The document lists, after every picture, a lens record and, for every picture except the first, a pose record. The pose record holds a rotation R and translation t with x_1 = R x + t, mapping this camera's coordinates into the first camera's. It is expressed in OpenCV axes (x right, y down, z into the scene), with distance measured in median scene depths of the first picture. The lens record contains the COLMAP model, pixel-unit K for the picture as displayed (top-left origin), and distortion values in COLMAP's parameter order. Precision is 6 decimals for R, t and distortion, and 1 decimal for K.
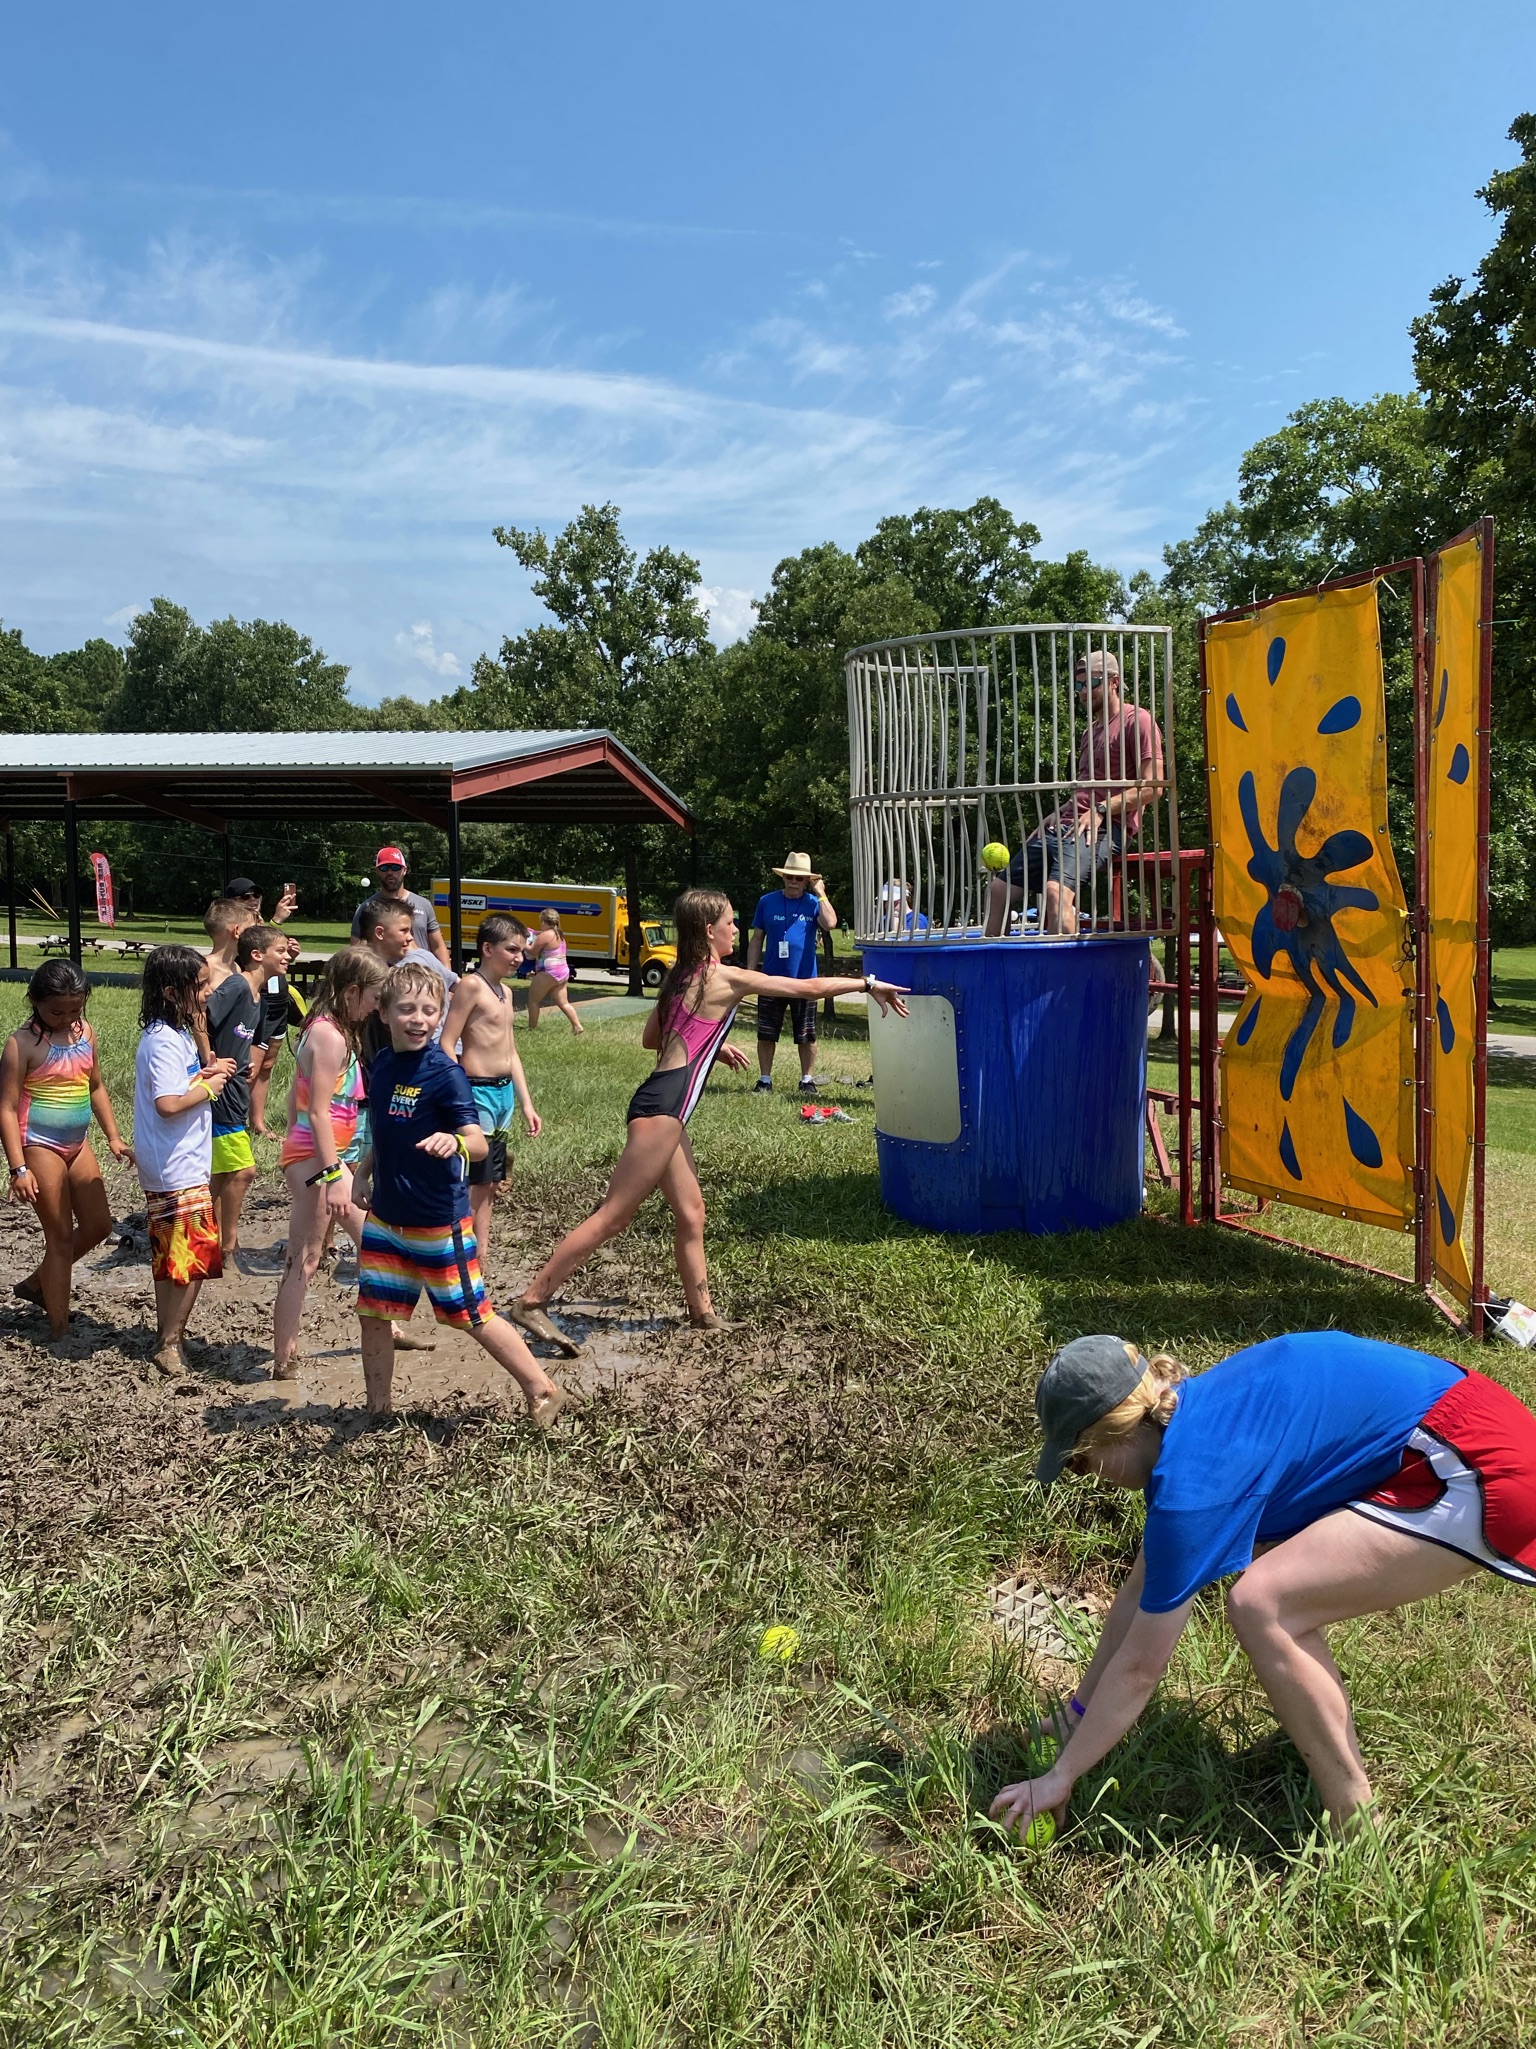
lens RADIAL K [[1563.7, 0, 772.9], [0, 1563.7, 1059.4], [0, 0, 1]] dist [0.020763, -0.010021]
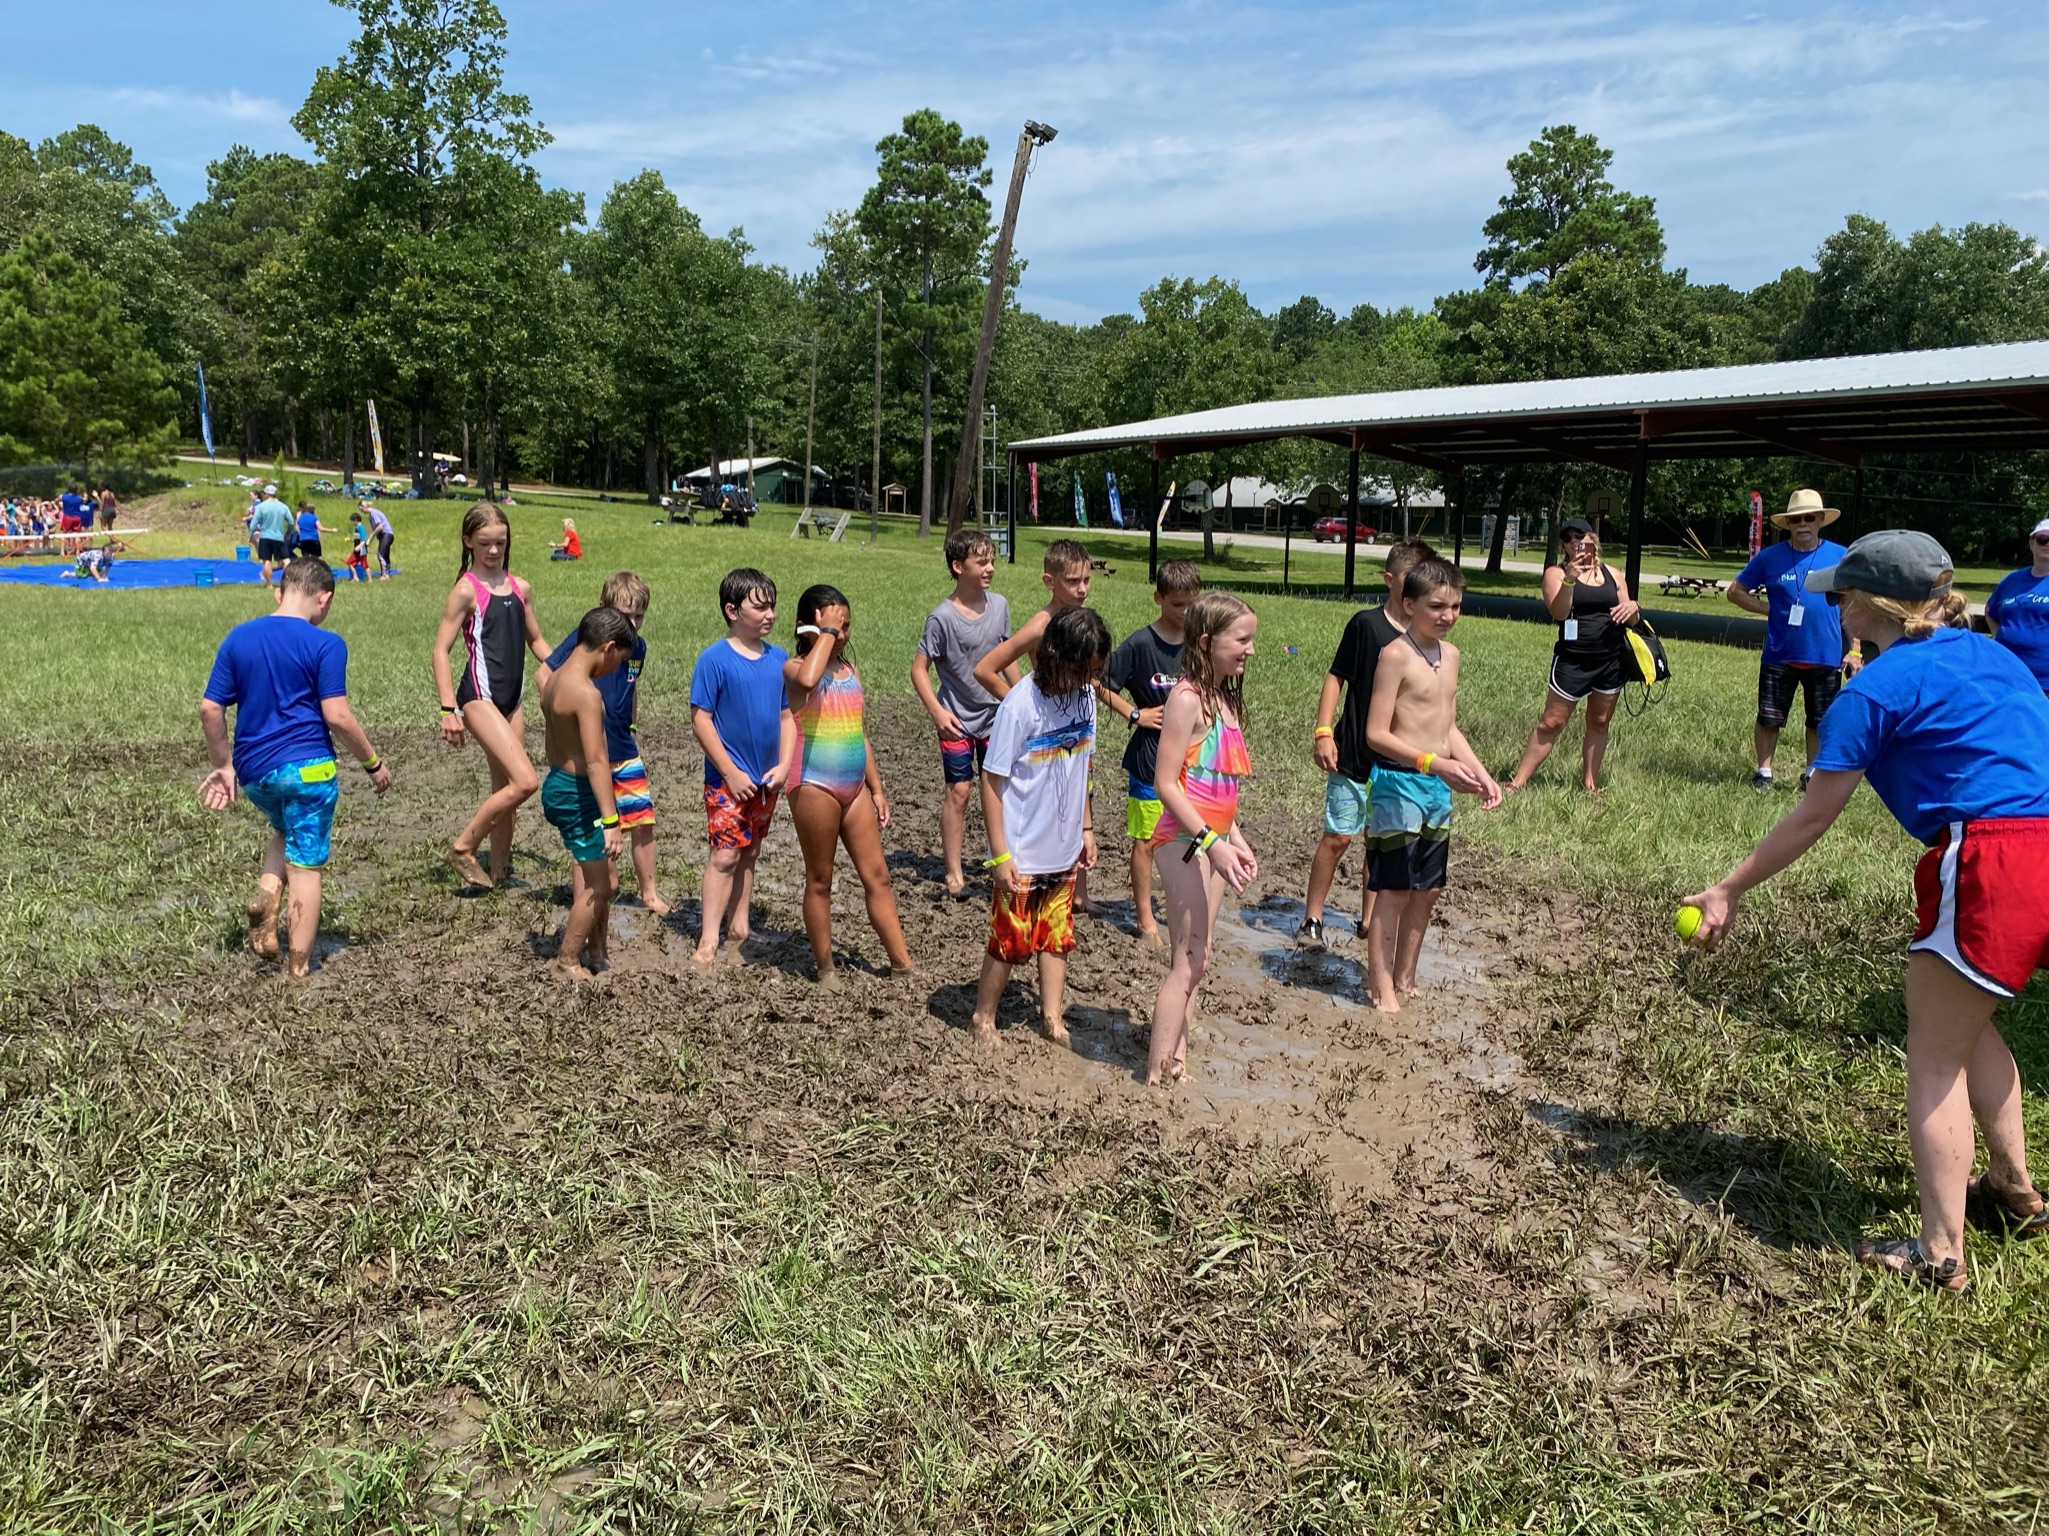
lens RADIAL K [[1569.7, 0, 1024.5], [0, 1569.7, 768.0], [0, 0, 1]] dist [0.015301, -0.001265]
pose [[0.664278, 0.120015, -0.737788, 0.146844], [-0.088533, 0.992711, 0.081771, -0.015372], [0.742224, 0.010999, 0.670061, 0.137818]]
